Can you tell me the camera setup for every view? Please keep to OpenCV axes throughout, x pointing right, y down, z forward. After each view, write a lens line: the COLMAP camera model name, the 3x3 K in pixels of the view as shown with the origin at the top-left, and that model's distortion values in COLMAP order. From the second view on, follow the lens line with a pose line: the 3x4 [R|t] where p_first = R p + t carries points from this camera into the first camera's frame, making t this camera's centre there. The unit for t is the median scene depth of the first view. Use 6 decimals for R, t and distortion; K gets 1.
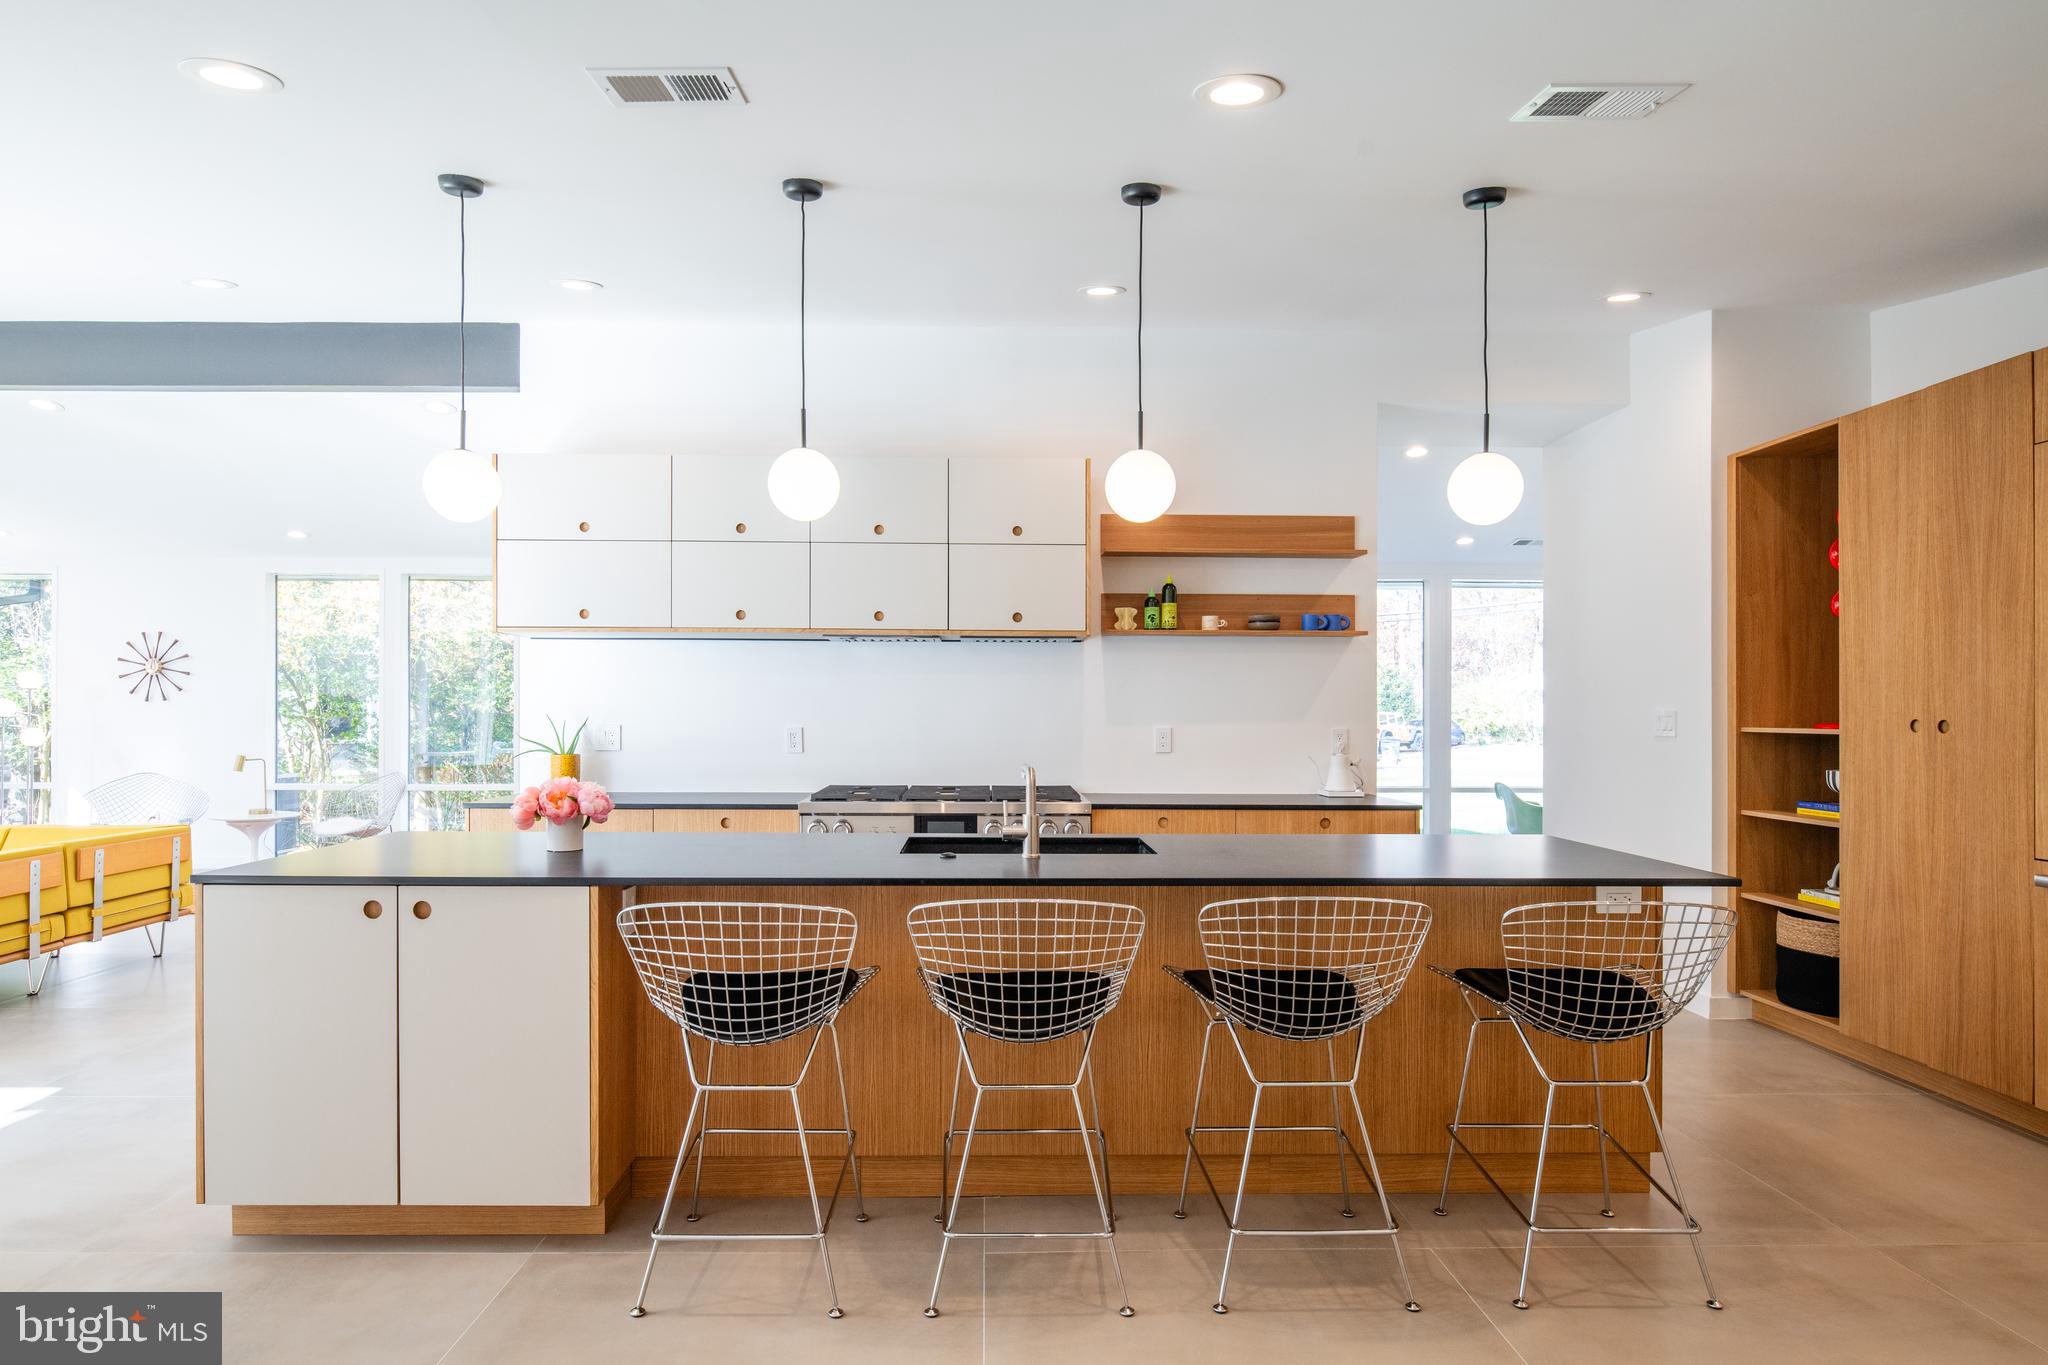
lens RADIAL K [[1109.1, 0, 984.3], [0, 1109.1, 710.2], [0, 0, 1]] dist [-0.000052, -0.007628]
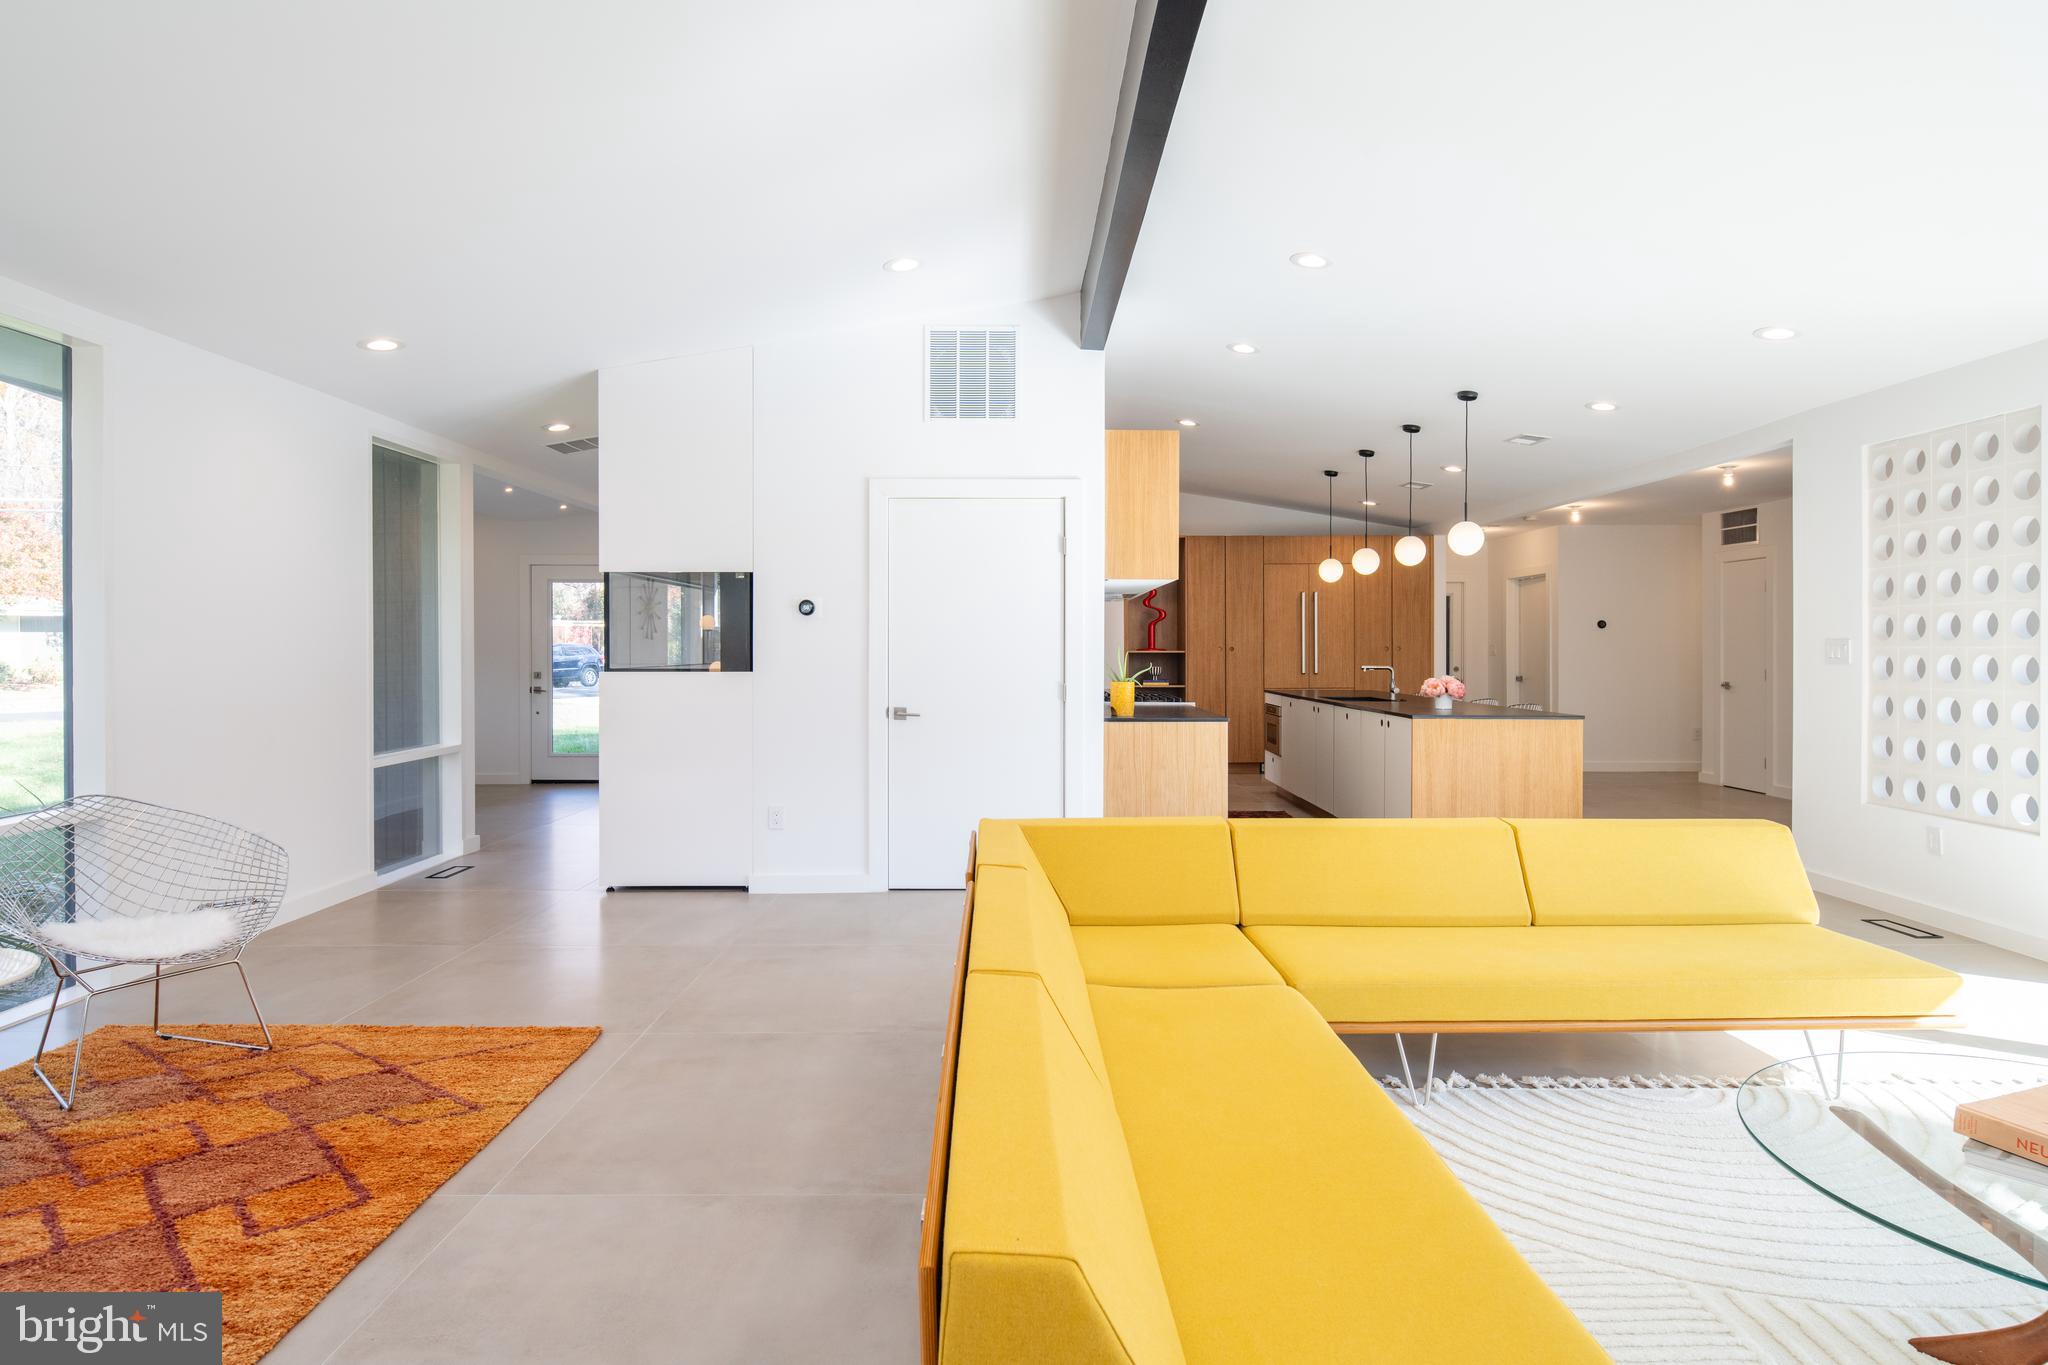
lens RADIAL K [[1109.1, 0, 1030.5], [0, 1109.1, 666.6], [0, 0, 1]] dist [-0.000052, -0.007628]
pose [[-0.005871, -0.023461, 0.999708, -2.049836], [-0.003499, 0.999719, 0.023441, -0.006027], [-0.999977, -0.003360, -0.005951, 1.468521]]
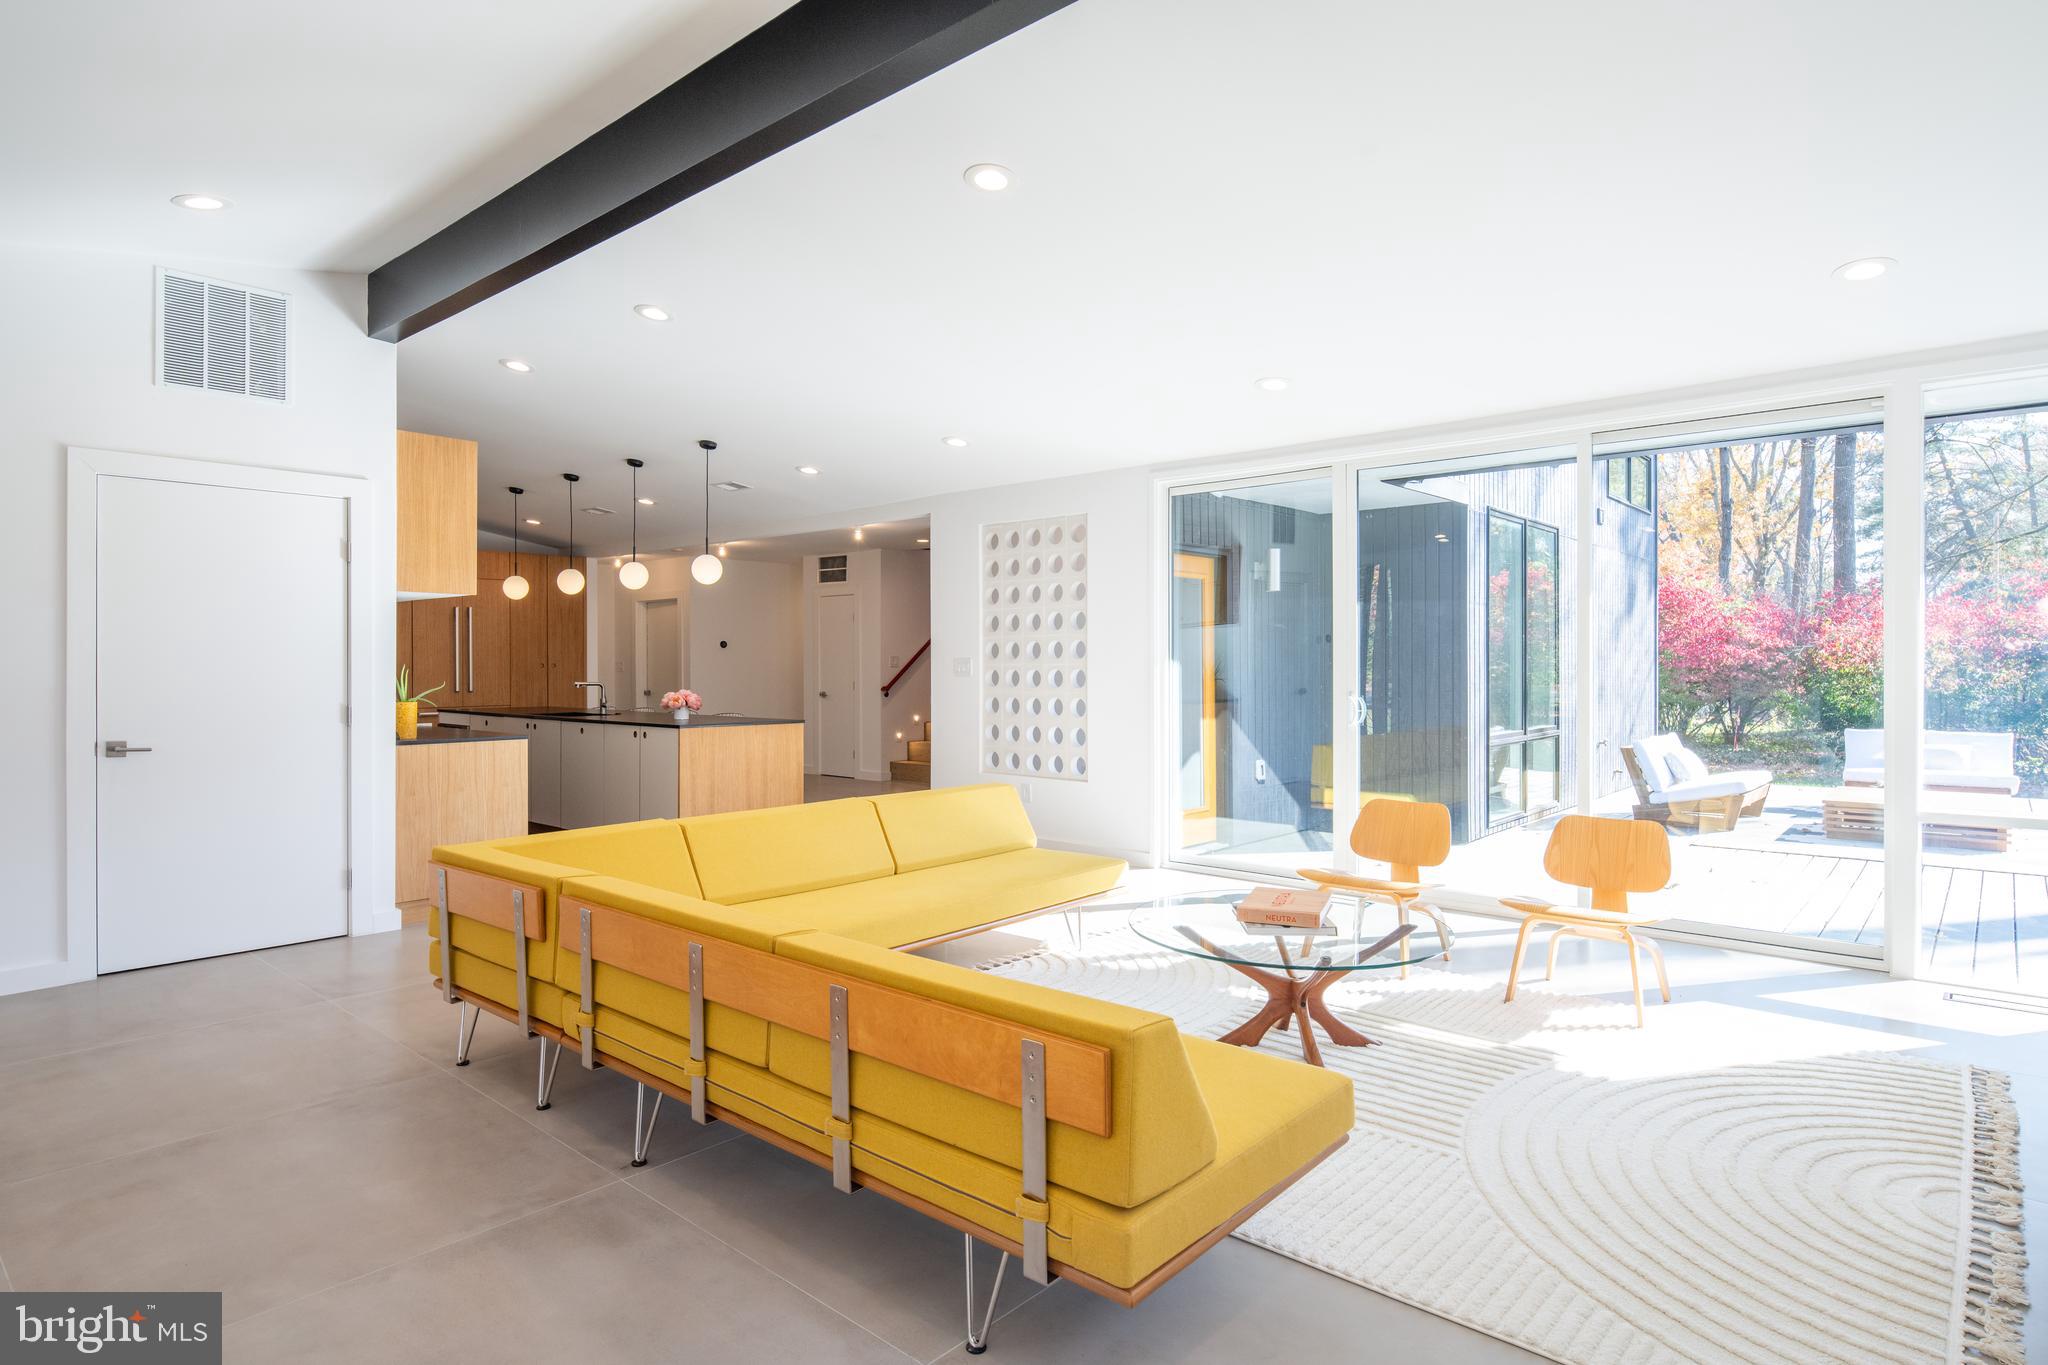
lens RADIAL K [[1109.1, 0, 1024.5], [0, 1109.1, 662.4], [0, 0, 1]] dist [-0.000052, -0.007628]
pose [[-0.751161, -0.004400, 0.660105, -2.049619], [-0.006056, 0.999982, -0.000226, -0.004506], [-0.660091, -0.004167, -0.751174, 1.877528]]
